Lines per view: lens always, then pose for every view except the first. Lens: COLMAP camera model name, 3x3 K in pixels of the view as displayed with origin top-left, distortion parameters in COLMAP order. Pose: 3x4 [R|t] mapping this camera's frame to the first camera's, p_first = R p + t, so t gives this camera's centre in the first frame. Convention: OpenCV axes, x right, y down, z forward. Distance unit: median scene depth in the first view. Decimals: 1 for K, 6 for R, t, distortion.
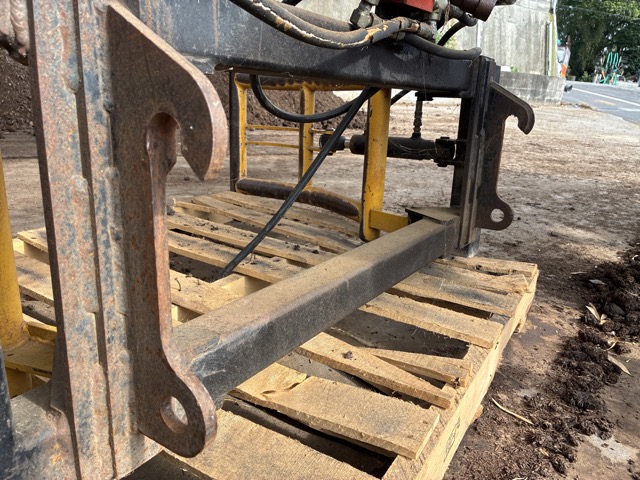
lens RADIAL K [[487.1, 0, 321.4], [0, 487.1, 235.4], [0, 0, 1]] dist [0.055820, -0.086461]
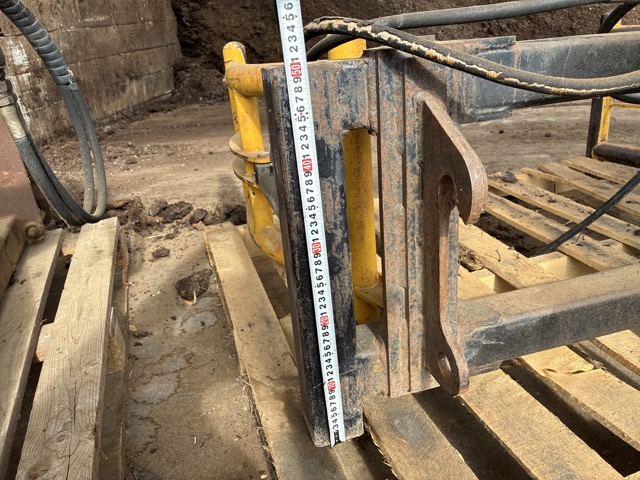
lens RADIAL K [[487.1, 0, 321.4], [0, 487.1, 235.4], [0, 0, 1]] dist [0.055820, -0.086461]
pose [[0.748662, 0.145731, -0.646736, 0.159920], [-0.062761, 0.986739, 0.149693, -0.110464], [0.659974, -0.071480, 0.747880, -0.163569]]
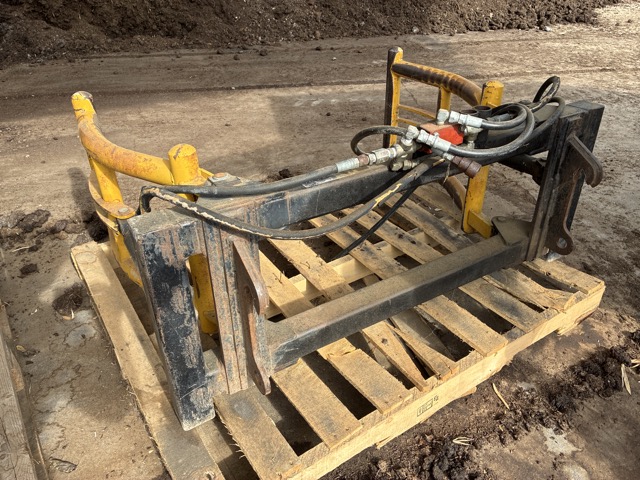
lens RADIAL K [[484.3, 0, 317.2], [0, 484.3, 237.3], [0, 0, 1]] dist [0.057153, -0.078558]
pose [[0.902649, 0.174103, -0.393589, 0.417095], [-0.059473, 0.956208, 0.286582, -0.531361], [0.426248, -0.235276, 0.873475, -0.448151]]
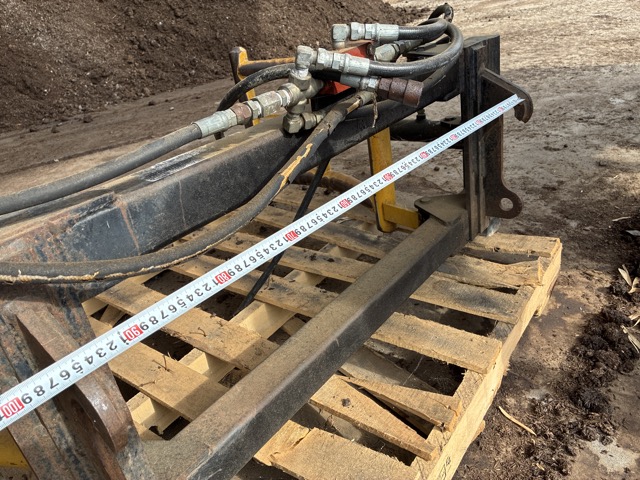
lens RADIAL K [[487.1, 0, 321.4], [0, 487.1, 235.4], [0, 0, 1]] dist [0.055820, -0.086461]
pose [[0.977110, -0.134895, -0.164496, 0.220904], [0.164313, 0.969693, 0.180824, -0.317563], [0.135118, -0.203714, 0.969662, -0.010662]]
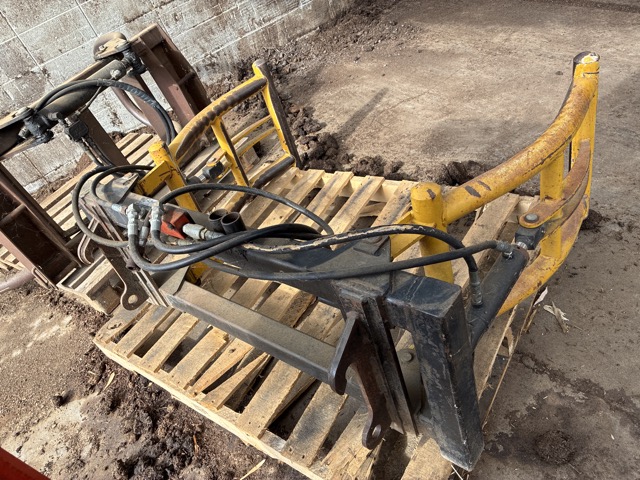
lens RADIAL K [[487.1, 0, 321.4], [0, 487.1, 235.4], [0, 0, 1]] dist [0.055820, -0.086461]
pose [[-0.077026, 0.600668, -0.795779, 1.248014], [0.012614, 0.798674, 0.601632, -1.243439], [0.996949, 0.036304, -0.069096, 1.404319]]
